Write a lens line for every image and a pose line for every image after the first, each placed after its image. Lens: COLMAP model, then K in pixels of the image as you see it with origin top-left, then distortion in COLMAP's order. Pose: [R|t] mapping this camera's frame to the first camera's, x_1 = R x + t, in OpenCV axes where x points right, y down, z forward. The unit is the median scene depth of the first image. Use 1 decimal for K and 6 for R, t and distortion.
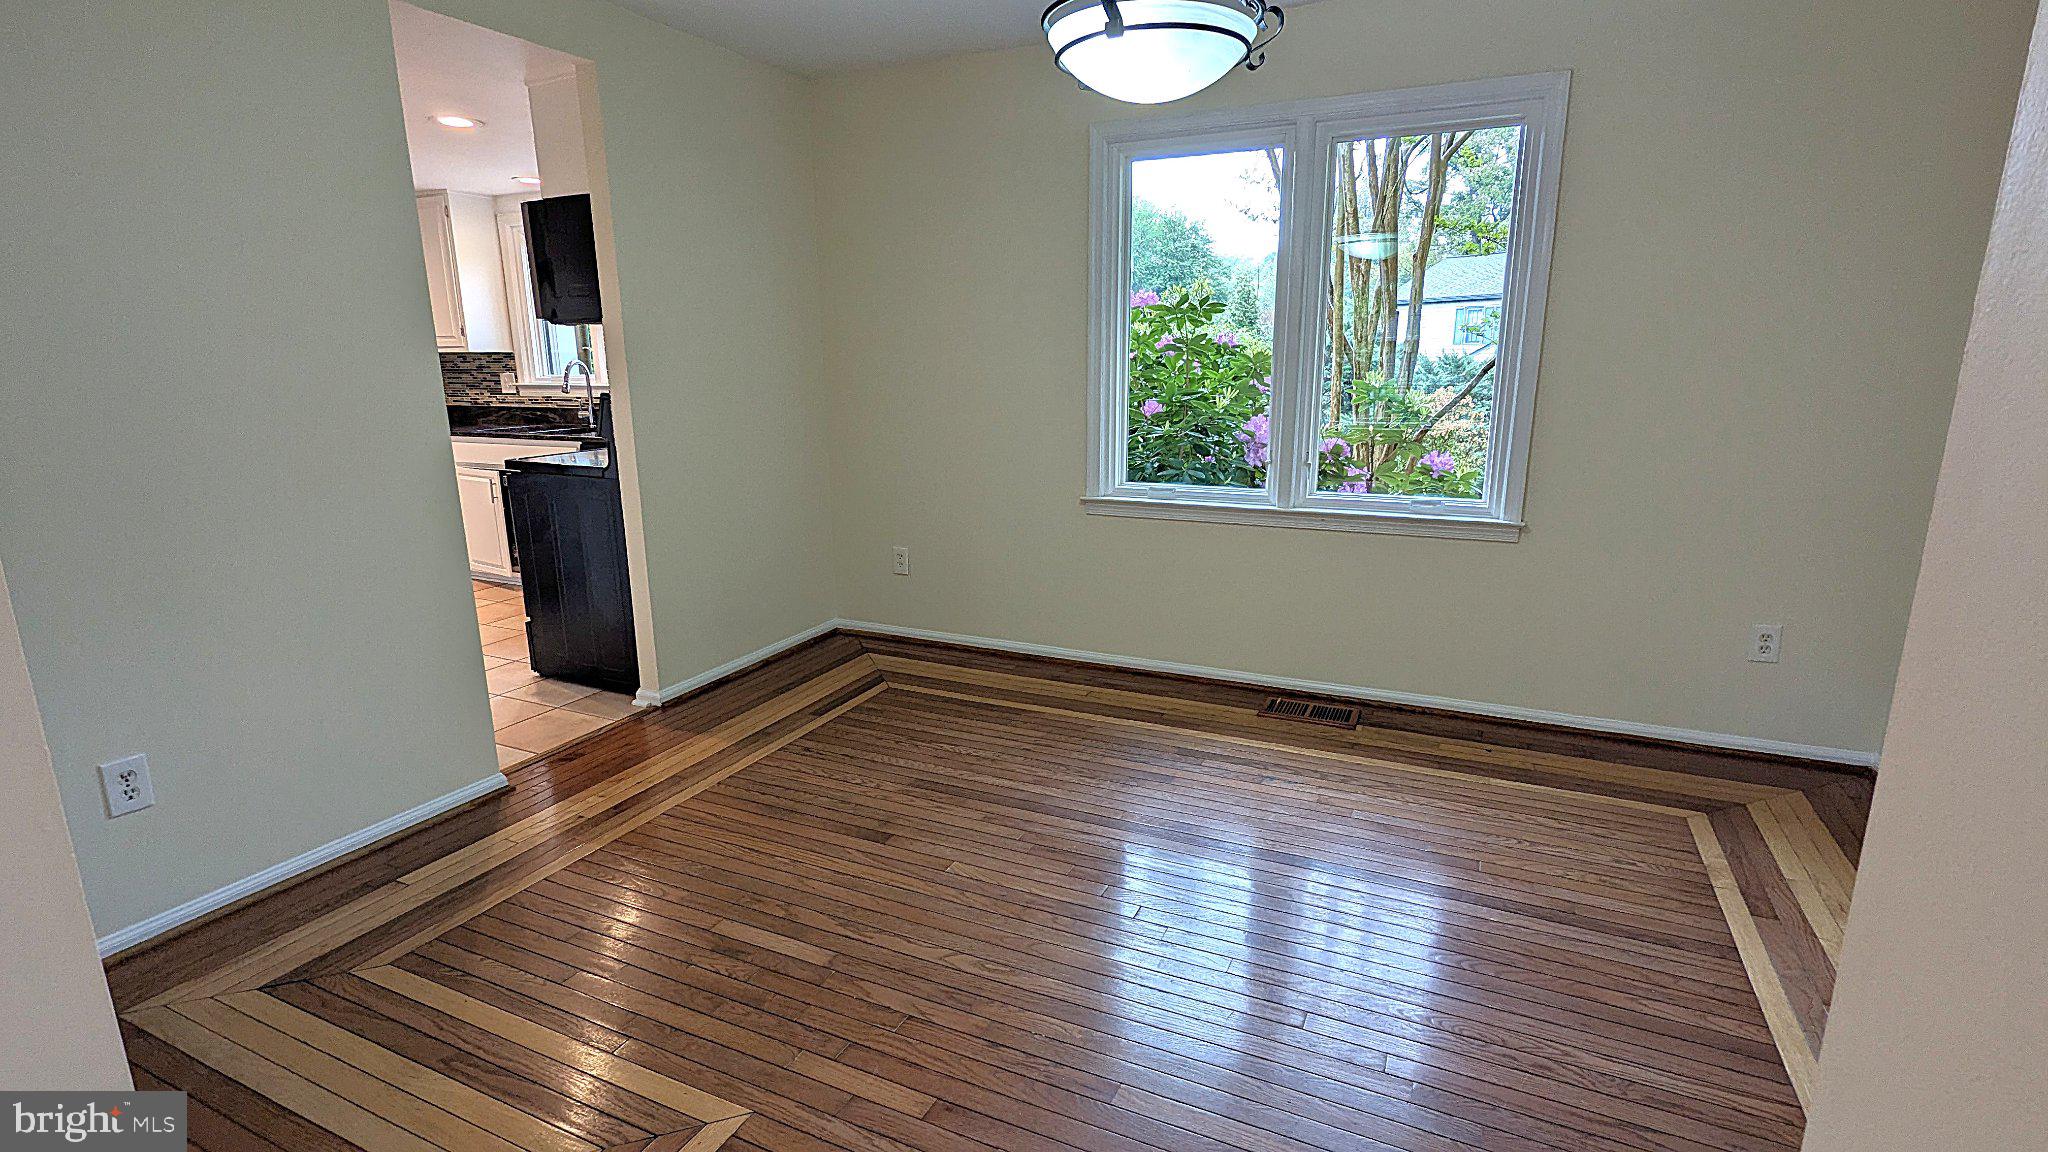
lens RADIAL K [[973.9, 0, 1037.7], [0, 973.9, 579.4], [0, 0, 1]] dist [-0.000997, -0.001865]
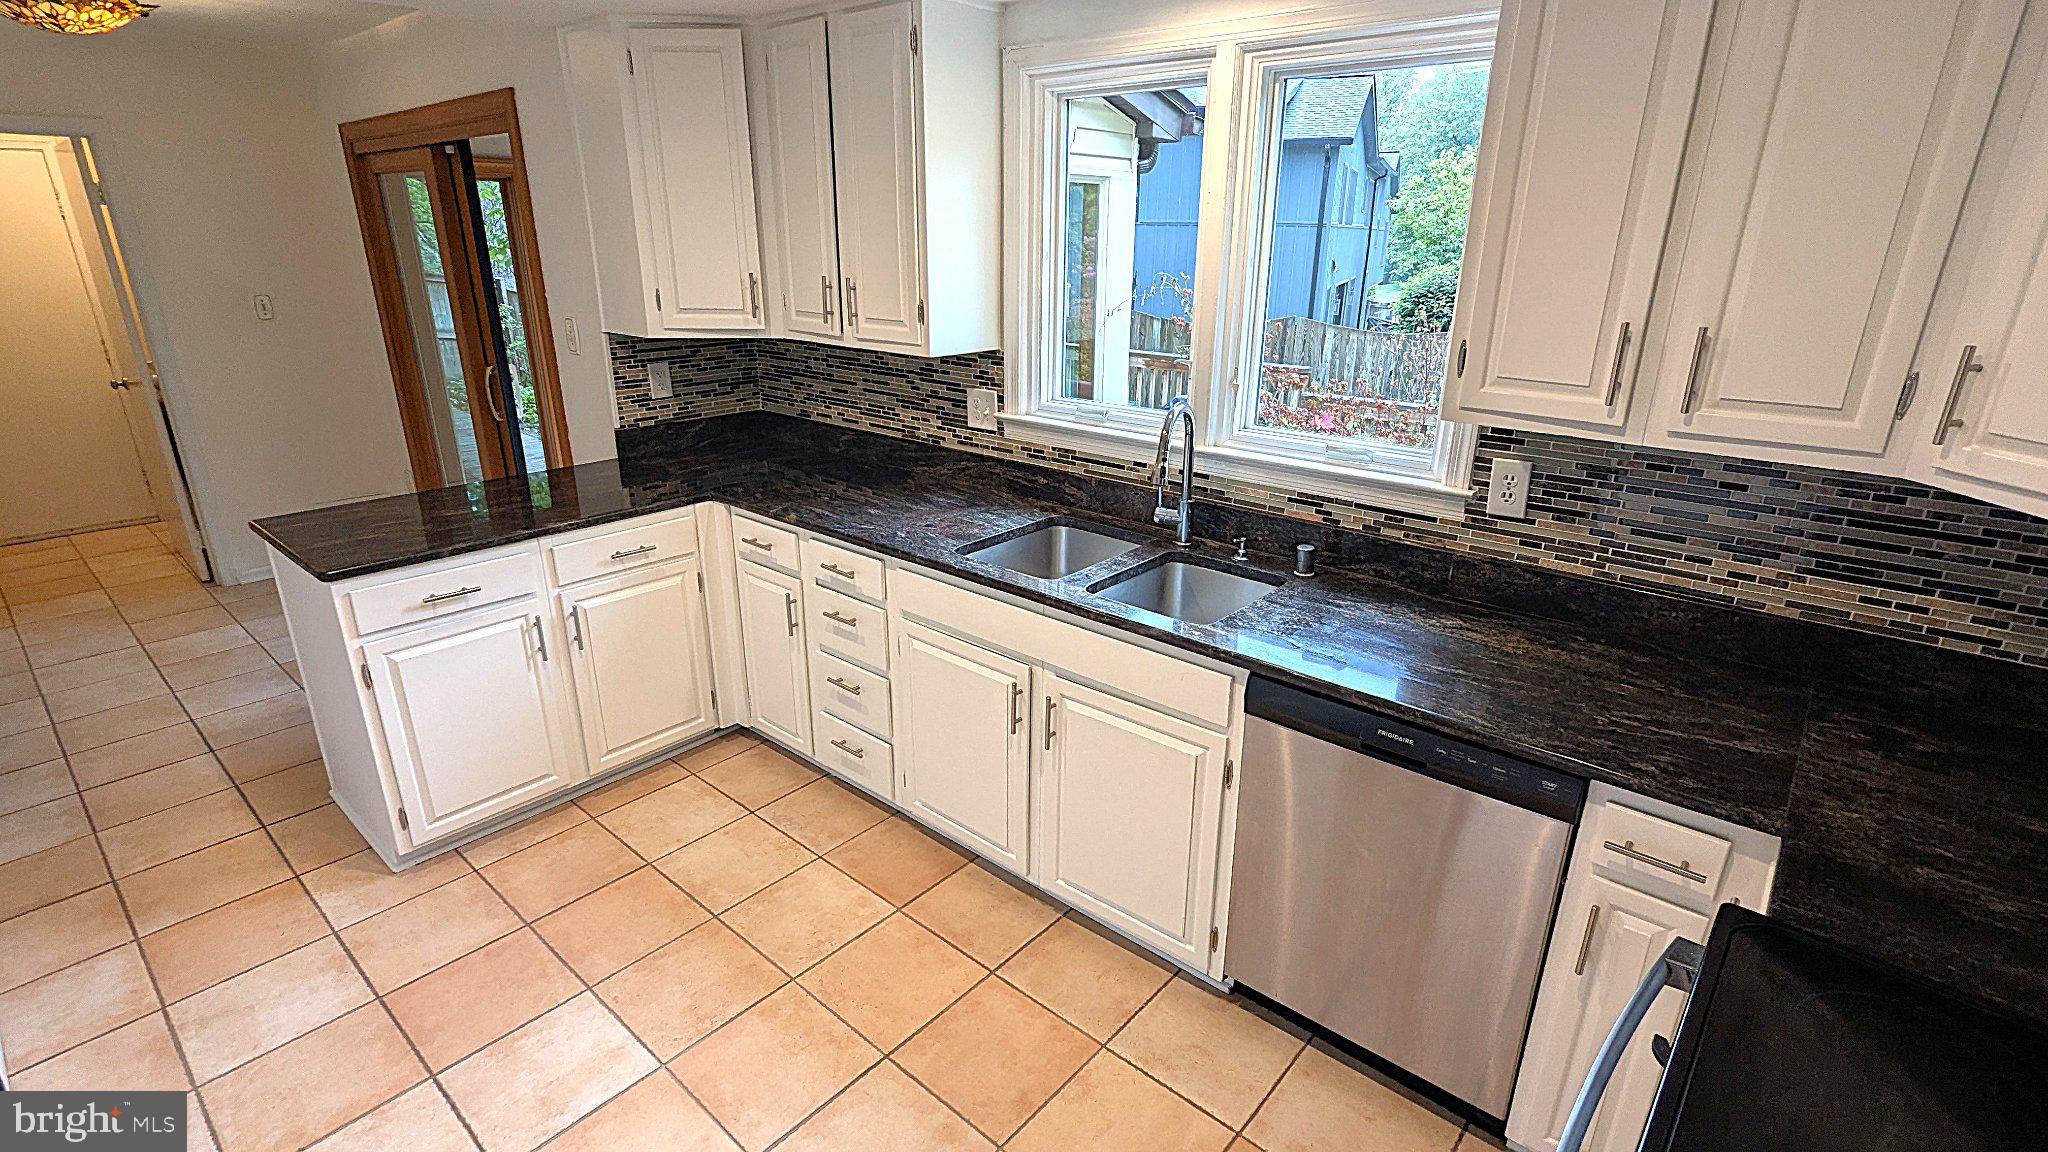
lens RADIAL K [[973.9, 0, 1027.9], [0, 973.9, 581.1], [0, 0, 1]] dist [-0.000997, -0.001865]
pose [[0.960747, 0.105196, -0.256708, -0.386541], [-0.072510, 0.988372, 0.133650, -0.184014], [0.267783, -0.109790, 0.957203, 0.521933]]
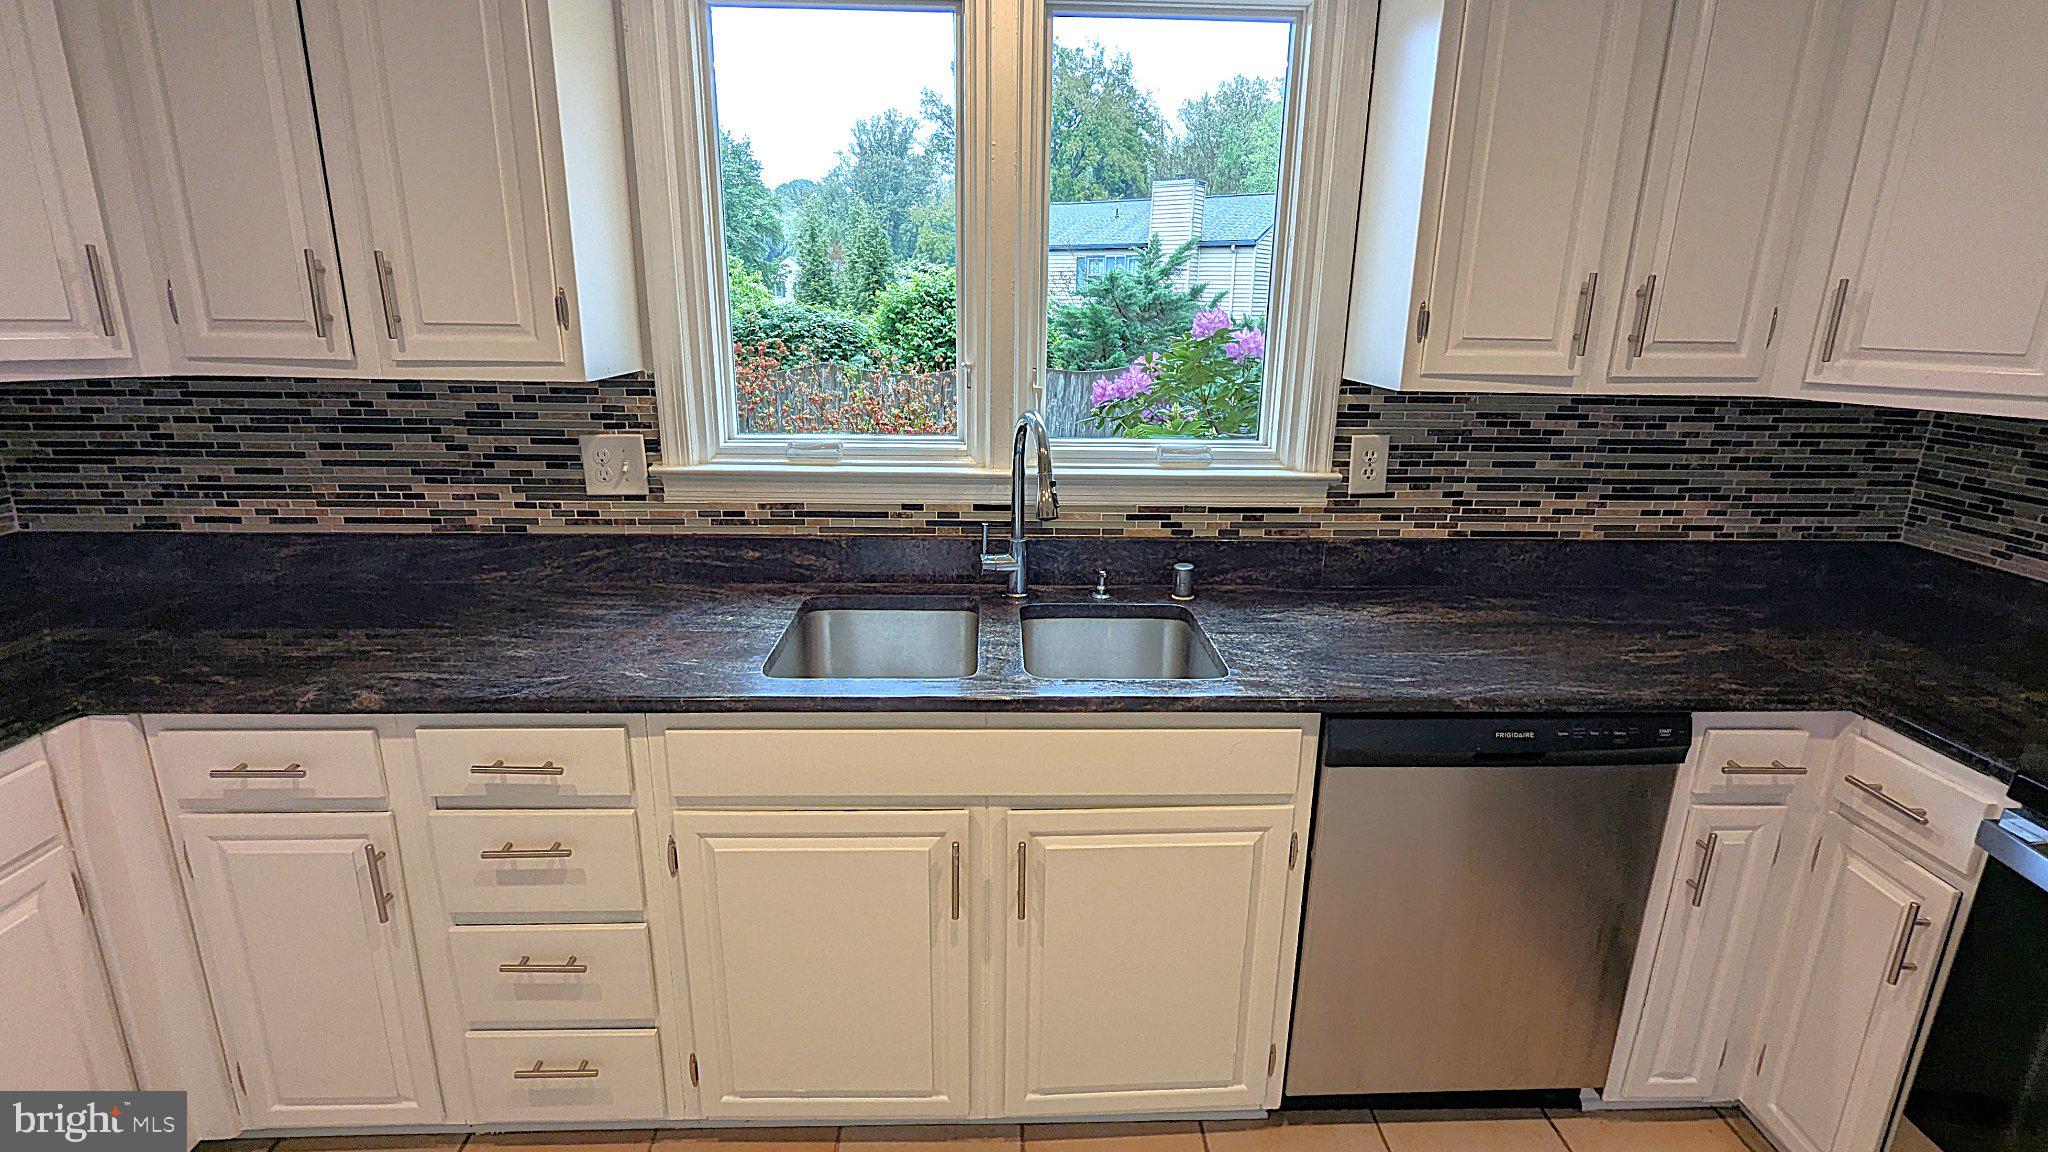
lens RADIAL K [[973.9, 0, 1029.6], [0, 973.9, 581.8], [0, 0, 1]] dist [-0.000997, -0.001865]
pose [[0.889741, -0.107753, 0.443566, -0.572615], [0.080035, 0.993511, 0.080807, -0.179173], [-0.449395, -0.036397, 0.892591, 0.650261]]
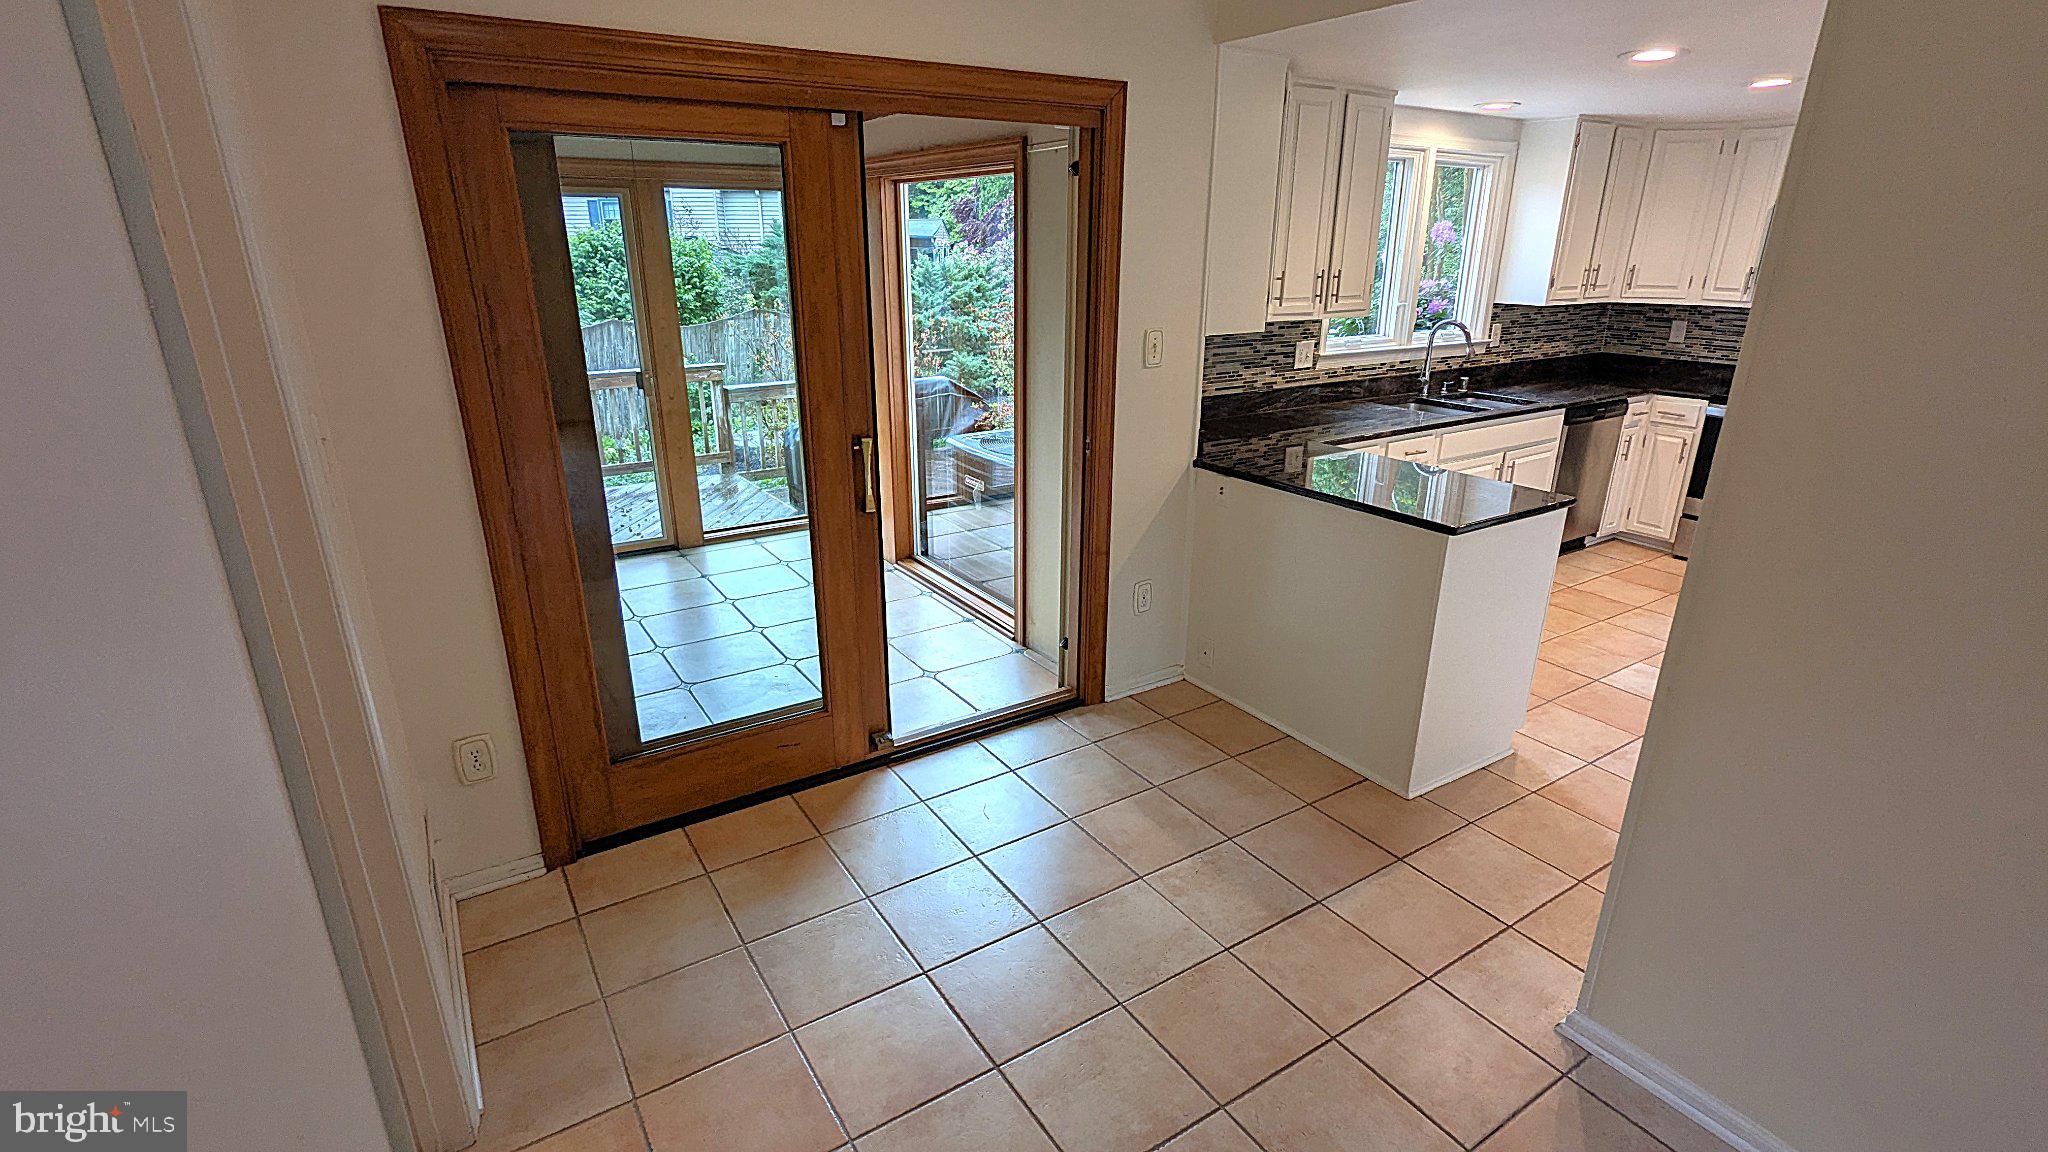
lens RADIAL K [[973.9, 0, 1025.5], [0, 973.9, 584.9], [0, 0, 1]] dist [-0.000997, -0.001865]
pose [[0.517697, -0.278927, 0.808820, -1.320641], [0.181931, 0.959633, 0.214488, -0.232827], [-0.835997, 0.036110, 0.547544, 0.779131]]
